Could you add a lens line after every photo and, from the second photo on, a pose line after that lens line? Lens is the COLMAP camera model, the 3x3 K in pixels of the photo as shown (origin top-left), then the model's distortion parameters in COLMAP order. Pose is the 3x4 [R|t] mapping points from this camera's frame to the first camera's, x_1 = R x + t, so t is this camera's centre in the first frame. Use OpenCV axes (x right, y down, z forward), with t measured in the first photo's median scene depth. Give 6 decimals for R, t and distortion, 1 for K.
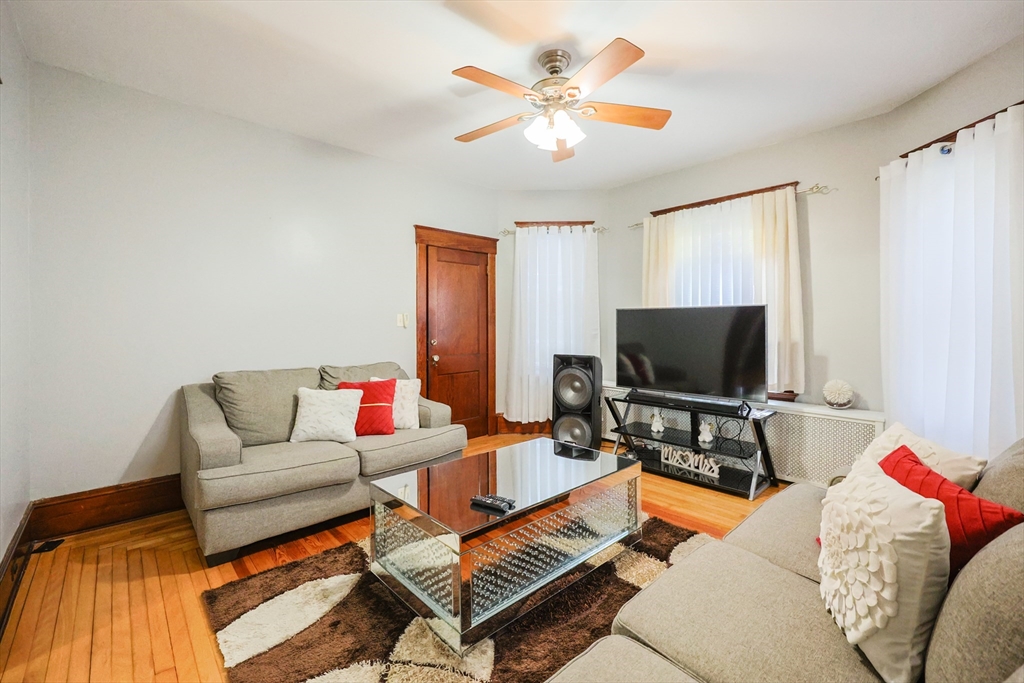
lens RADIAL K [[434.5, 0, 517.2], [0, 434.5, 328.5], [0, 0, 1]] dist [-0.013468, -0.000213]
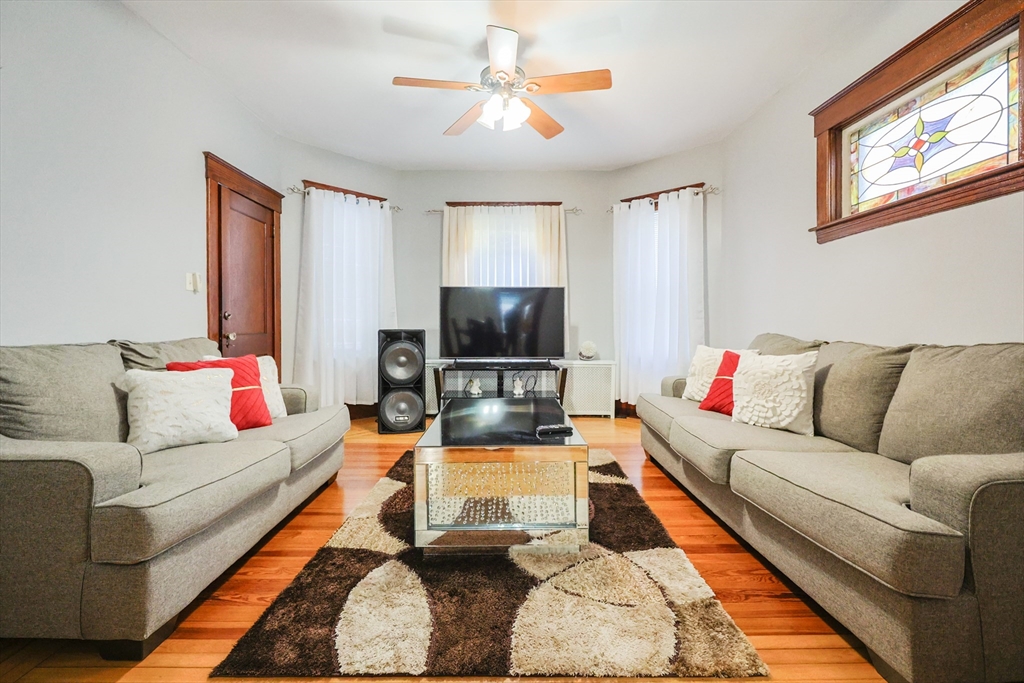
lens RADIAL K [[438.2, 0, 510.6], [0, 438.2, 335.7], [0, 0, 1]] dist [-0.002648, -0.000344]
pose [[0.678117, -0.014416, 0.734813, -0.509322], [0.004097, 0.999866, 0.015834, 0.069182], [-0.734943, -0.007727, 0.678085, 0.150475]]
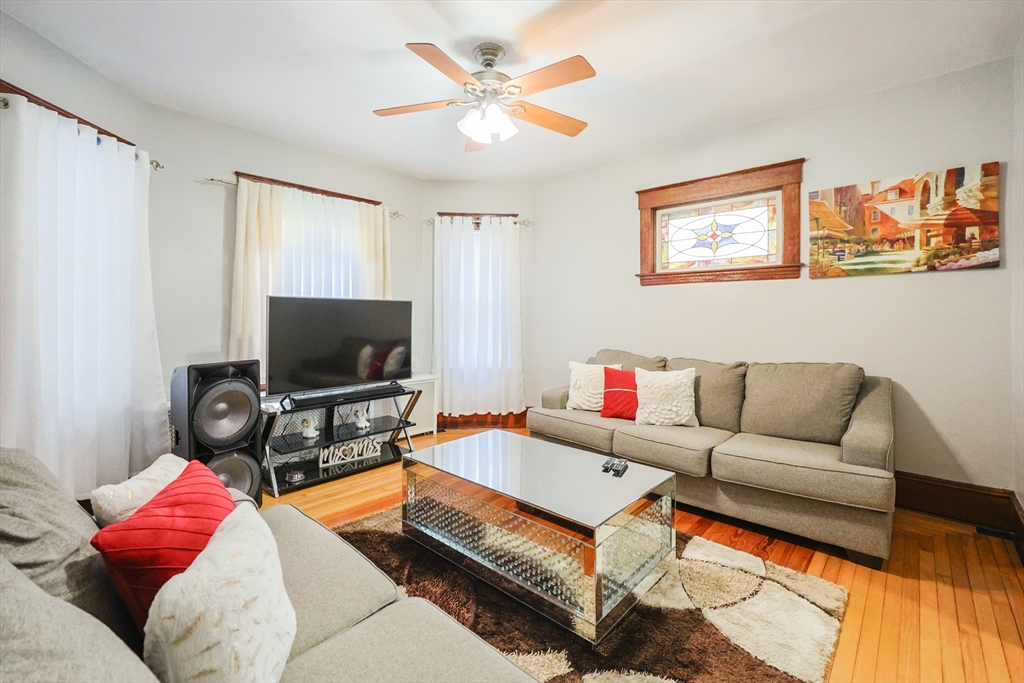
lens RADIAL K [[441.4, 0, 506.0], [0, 441.4, 319.9], [0, 0, 1]] dist [0.000116, 0.000042]
pose [[-0.071329, -0.008417, 0.997417, -0.649350], [0.003023, 0.999958, 0.008655, -0.008382], [-0.997448, 0.003633, -0.071301, 0.721250]]
